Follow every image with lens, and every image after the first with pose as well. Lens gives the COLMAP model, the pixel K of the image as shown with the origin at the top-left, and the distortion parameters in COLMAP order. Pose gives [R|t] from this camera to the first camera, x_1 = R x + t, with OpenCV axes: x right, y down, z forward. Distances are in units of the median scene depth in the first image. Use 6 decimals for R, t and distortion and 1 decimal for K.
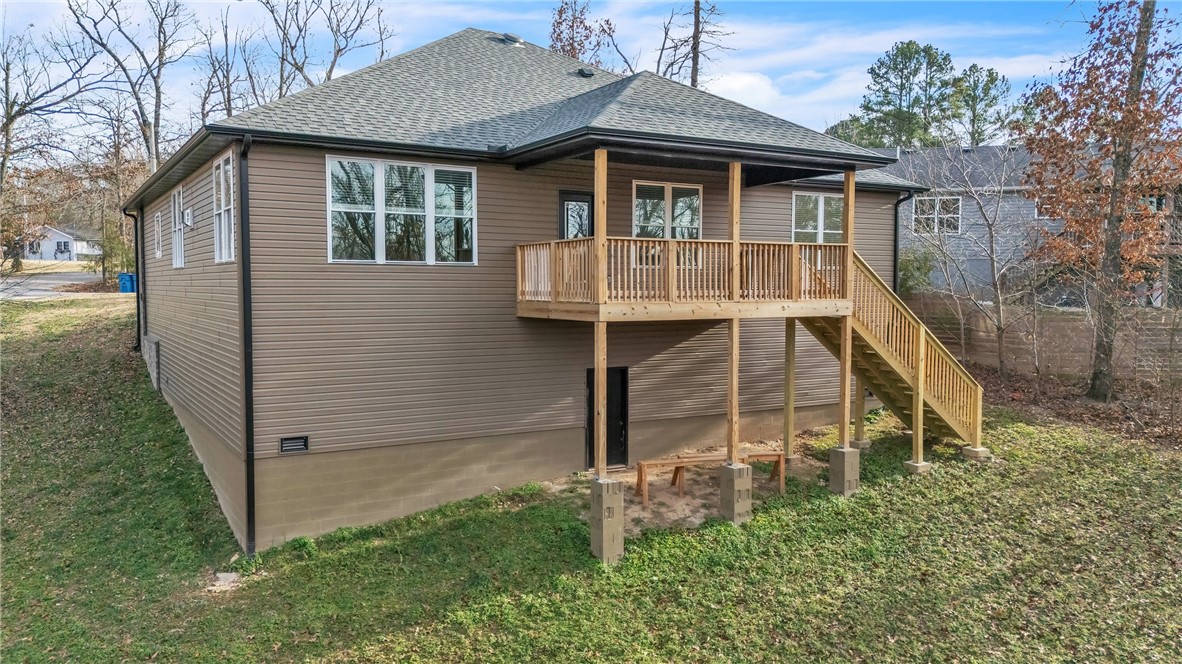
lens RADIAL K [[867.2, 0, 591.0], [0, 867.2, 332.0], [0, 0, 1]] dist [0.079871, -0.078104]
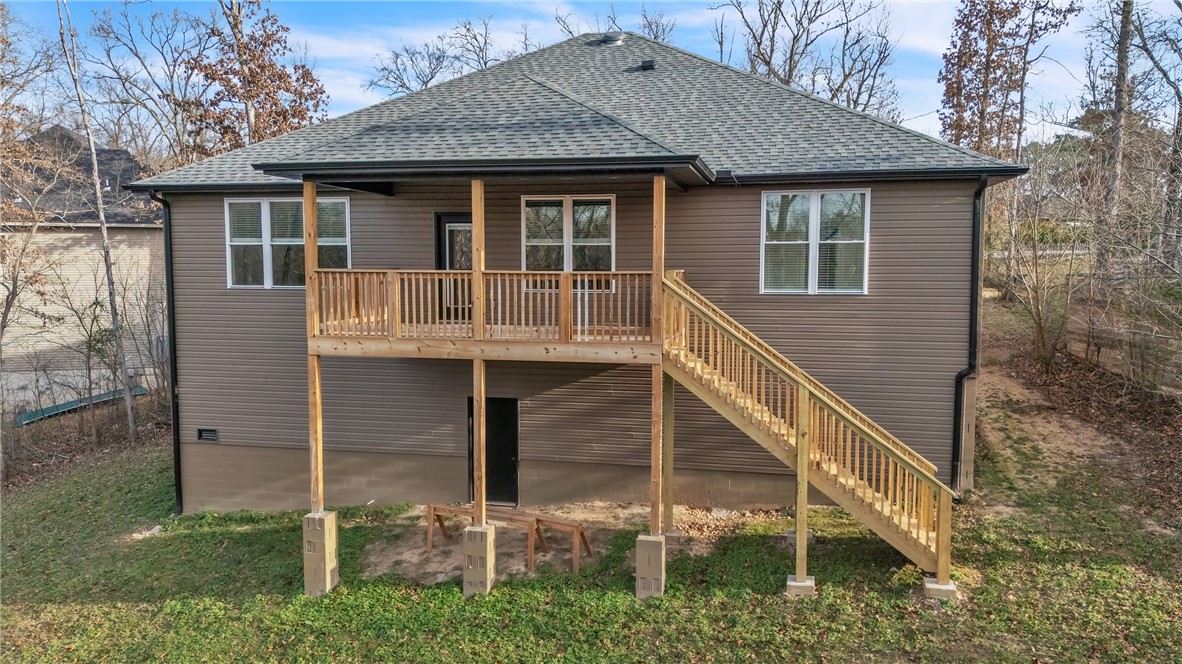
lens RADIAL K [[867.2, 0, 591.0], [0, 867.2, 332.0], [0, 0, 1]] dist [0.079871, -0.078104]
pose [[0.722020, 0.056257, -0.689581, 0.759780], [-0.038281, 0.998410, 0.041370, -0.075113], [0.690812, -0.003472, 0.723026, 0.405068]]
